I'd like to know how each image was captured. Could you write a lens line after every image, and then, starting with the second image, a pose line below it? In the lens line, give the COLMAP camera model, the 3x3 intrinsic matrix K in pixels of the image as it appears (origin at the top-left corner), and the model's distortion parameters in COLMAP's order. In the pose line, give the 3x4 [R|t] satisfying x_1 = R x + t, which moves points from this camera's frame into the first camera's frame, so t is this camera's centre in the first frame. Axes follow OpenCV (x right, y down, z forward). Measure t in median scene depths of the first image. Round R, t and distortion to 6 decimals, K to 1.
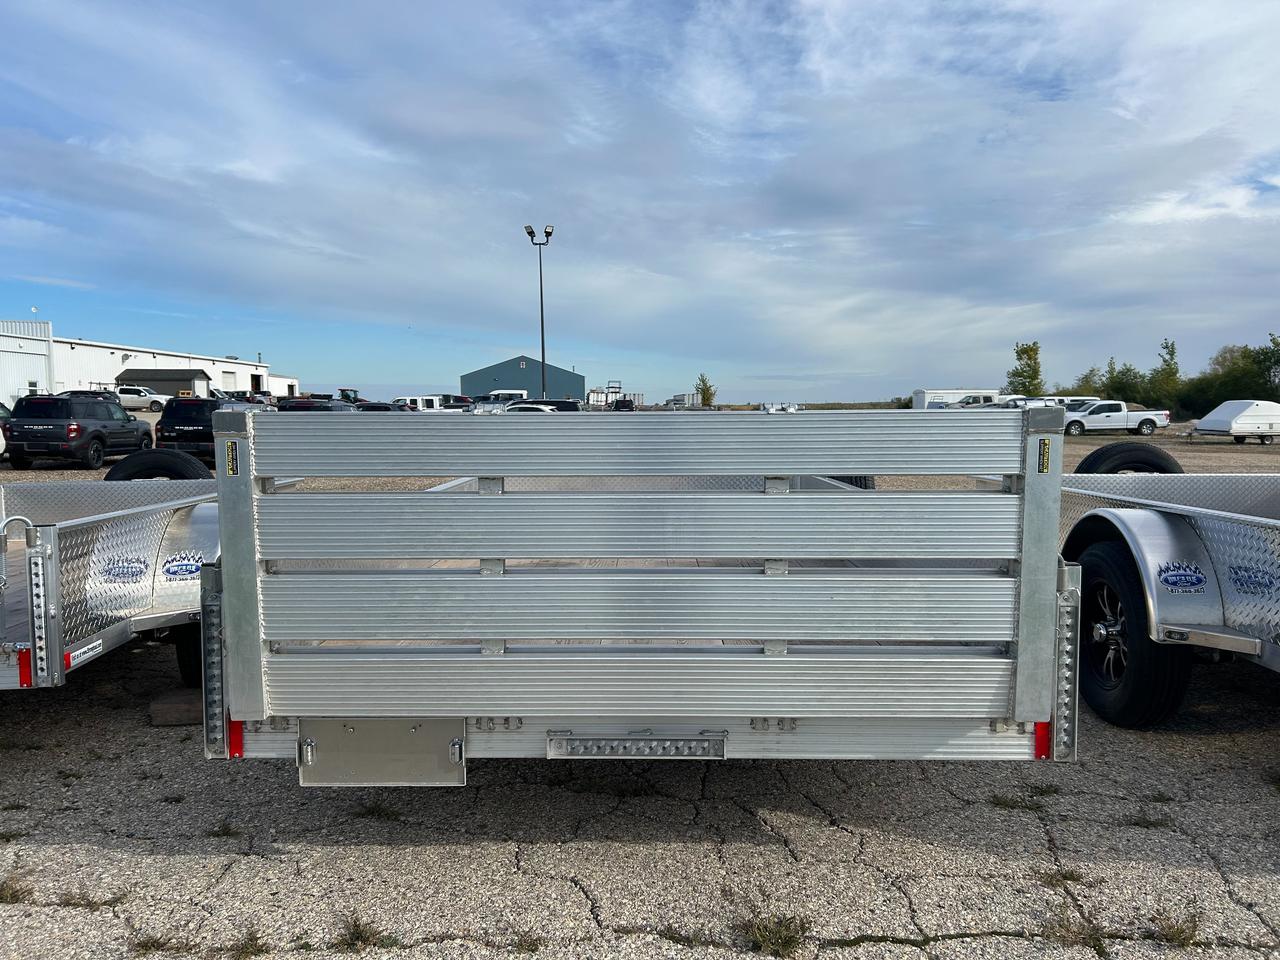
lens RADIAL K [[953.3, 0, 631.7], [0, 953.3, 488.3], [0, 0, 1]] dist [0.002224, -0.018758]
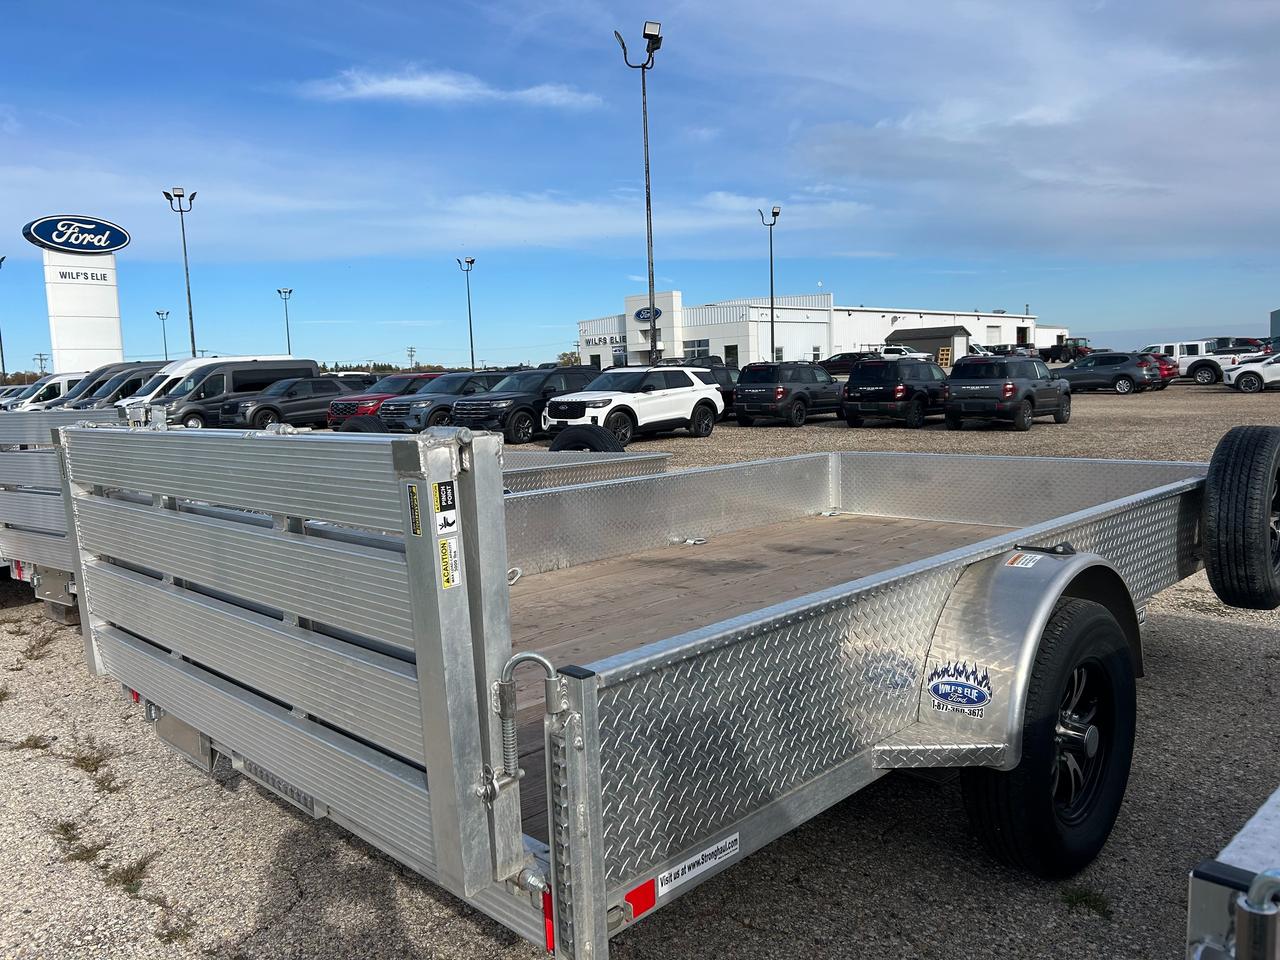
lens RADIAL K [[953.3, 0, 642.7], [0, 953.3, 478.2], [0, 0, 1]] dist [0.002224, -0.018758]
pose [[0.697610, 0.050501, -0.714695, 0.165615], [-0.020441, 0.998510, 0.050603, -0.014604], [0.716186, -0.020692, 0.697603, 0.073484]]
